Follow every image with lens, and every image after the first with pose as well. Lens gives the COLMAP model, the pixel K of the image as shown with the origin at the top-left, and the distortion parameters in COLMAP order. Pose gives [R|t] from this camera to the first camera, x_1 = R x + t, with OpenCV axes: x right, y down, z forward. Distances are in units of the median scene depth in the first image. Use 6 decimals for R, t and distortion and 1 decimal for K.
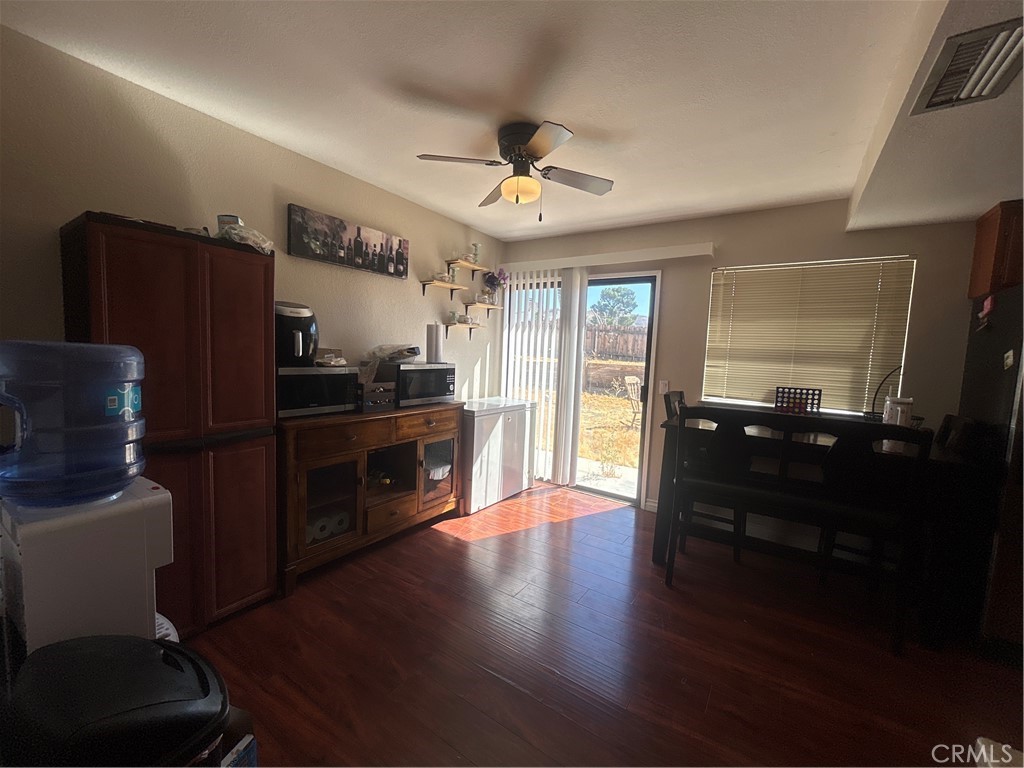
lens RADIAL K [[415.1, 0, 509.6], [0, 415.1, 384.9], [0, 0, 1]] dist [0.001043, 0.000834]
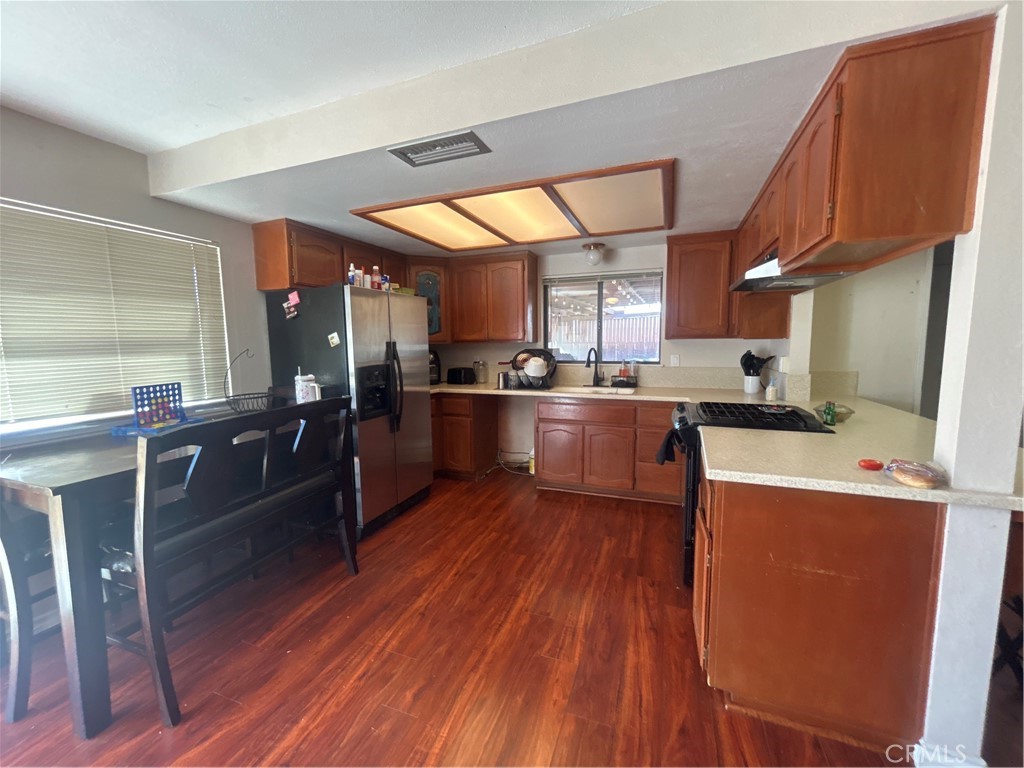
lens RADIAL K [[415.1, 0, 509.6], [0, 415.1, 384.9], [0, 0, 1]] dist [0.001043, 0.000834]
pose [[-0.217098, -0.142450, 0.965700, -0.222684], [0.093836, 0.981668, 0.165900, -0.060625], [-0.971629, 0.126634, -0.199751, 0.499718]]
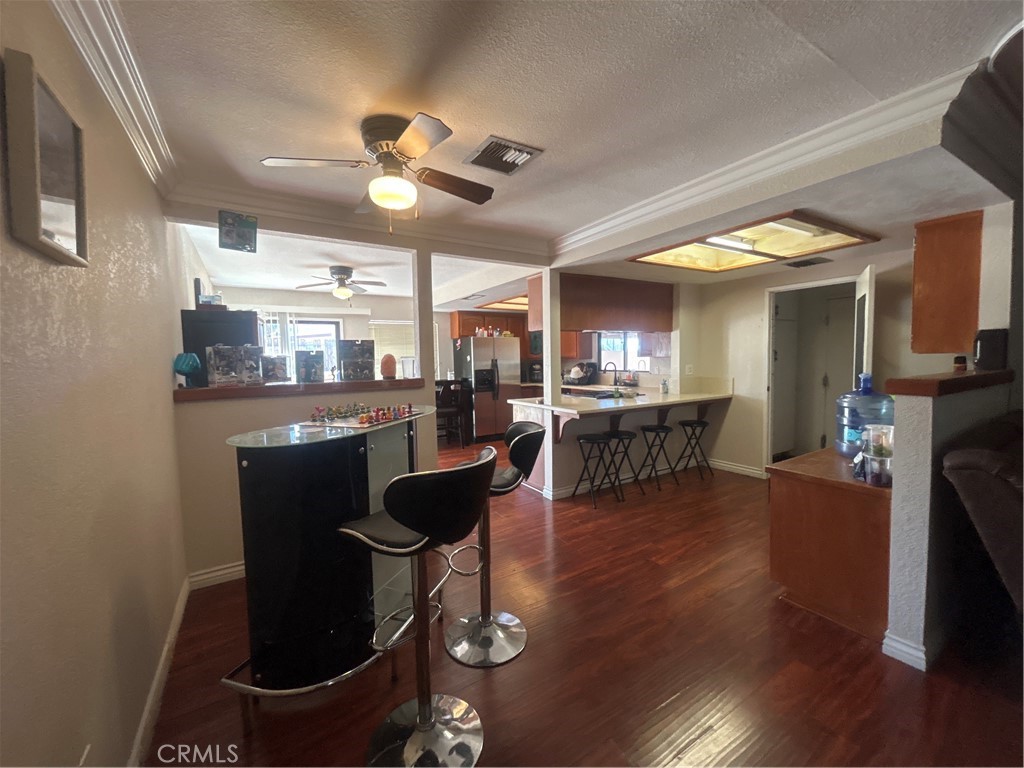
lens RADIAL K [[415.1, 0, 509.6], [0, 415.1, 384.9], [0, 0, 1]] dist [0.001043, 0.000834]
pose [[0.414873, -0.108936, 0.903335, -1.271448], [0.120959, 0.990598, 0.063907, -0.015706], [-0.901804, 0.082753, 0.424149, -0.536707]]
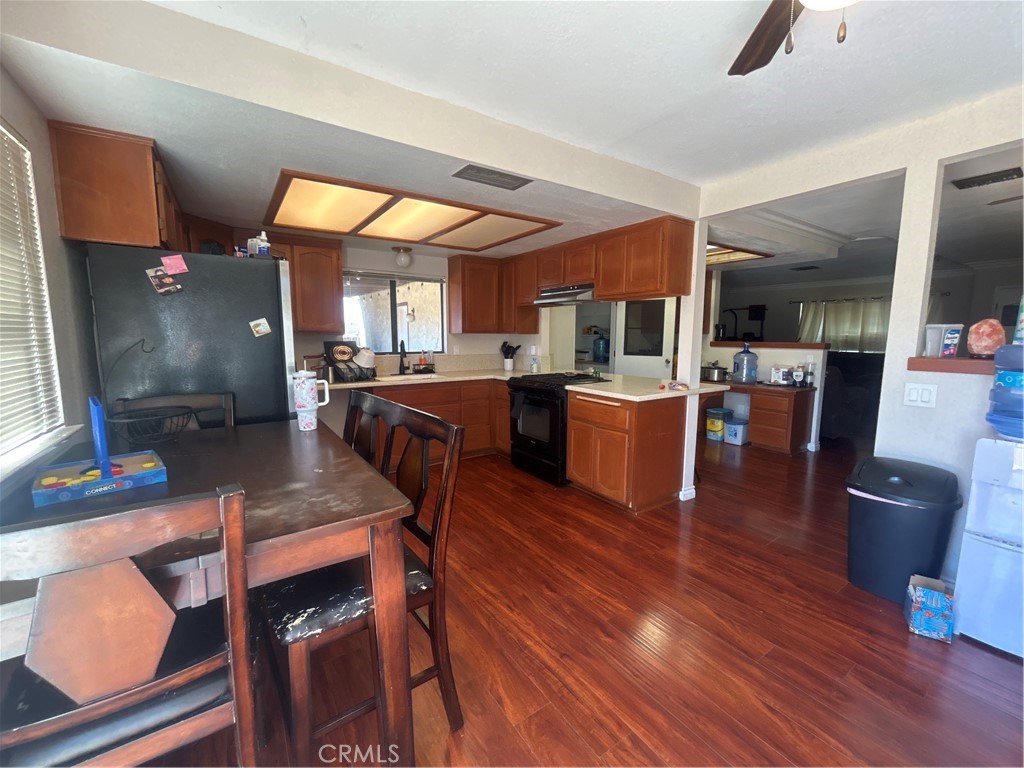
lens RADIAL K [[415.1, 0, 509.6], [0, 415.1, 384.9], [0, 0, 1]] dist [0.001043, 0.000834]
pose [[-0.925617, -0.087819, 0.368131, 0.118526], [-0.004042, 0.974944, 0.222414, -0.110590], [-0.378440, 0.204382, -0.902780, 1.229360]]
